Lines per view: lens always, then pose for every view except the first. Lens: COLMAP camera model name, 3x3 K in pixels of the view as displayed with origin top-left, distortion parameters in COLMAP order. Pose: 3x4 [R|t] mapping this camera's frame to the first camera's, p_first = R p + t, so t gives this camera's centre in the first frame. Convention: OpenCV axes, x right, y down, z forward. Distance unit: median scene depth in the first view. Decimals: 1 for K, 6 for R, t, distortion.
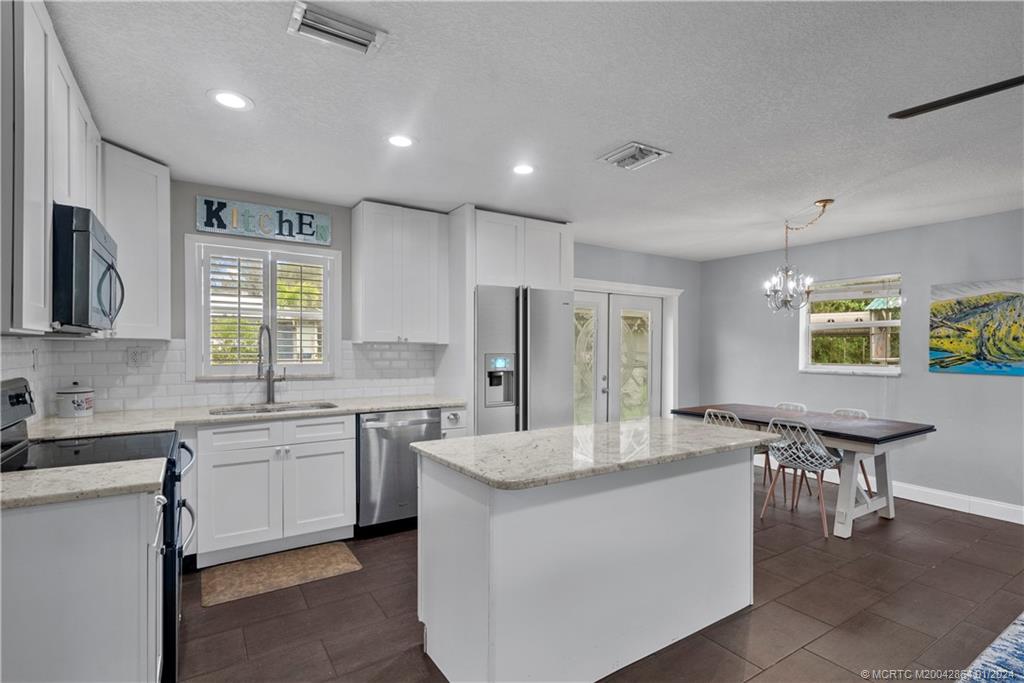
lens RADIAL K [[497.5, 0, 512.7], [0, 497.5, 347.8], [0, 0, 1]] dist [0.005508, 0.000827]
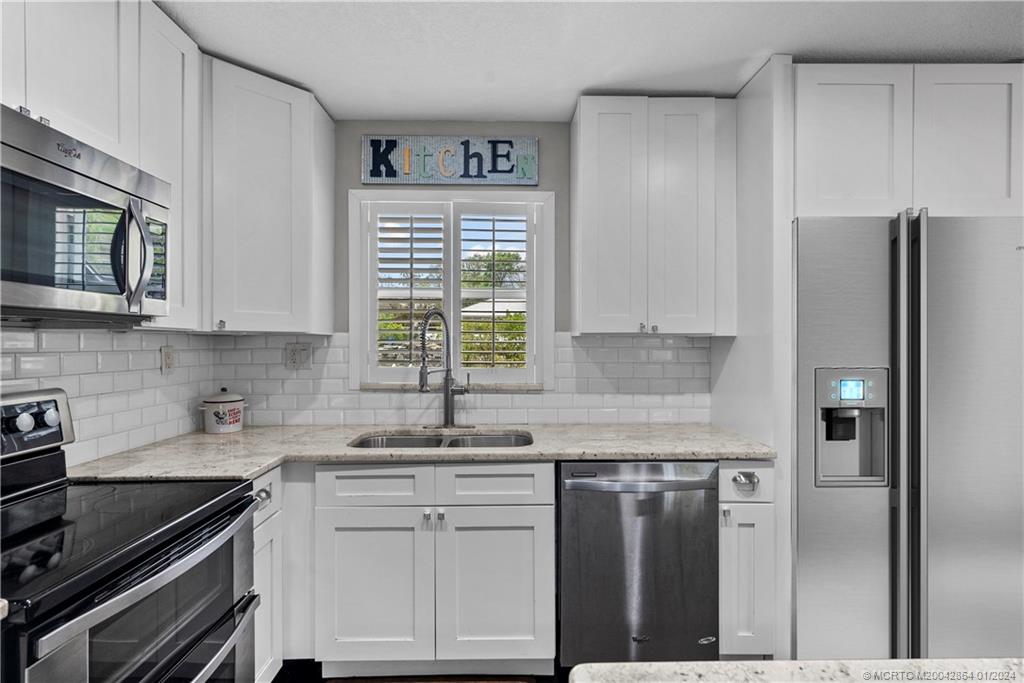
lens RADIAL K [[497.5, 0, 519.7], [0, 497.5, 345.5], [0, 0, 1]] dist [0.005508, 0.000827]
pose [[0.848770, -0.001708, -0.528759, -0.050802], [0.003515, 0.999991, 0.002412, 0.000887], [0.528750, -0.003906, 0.848769, 0.492035]]
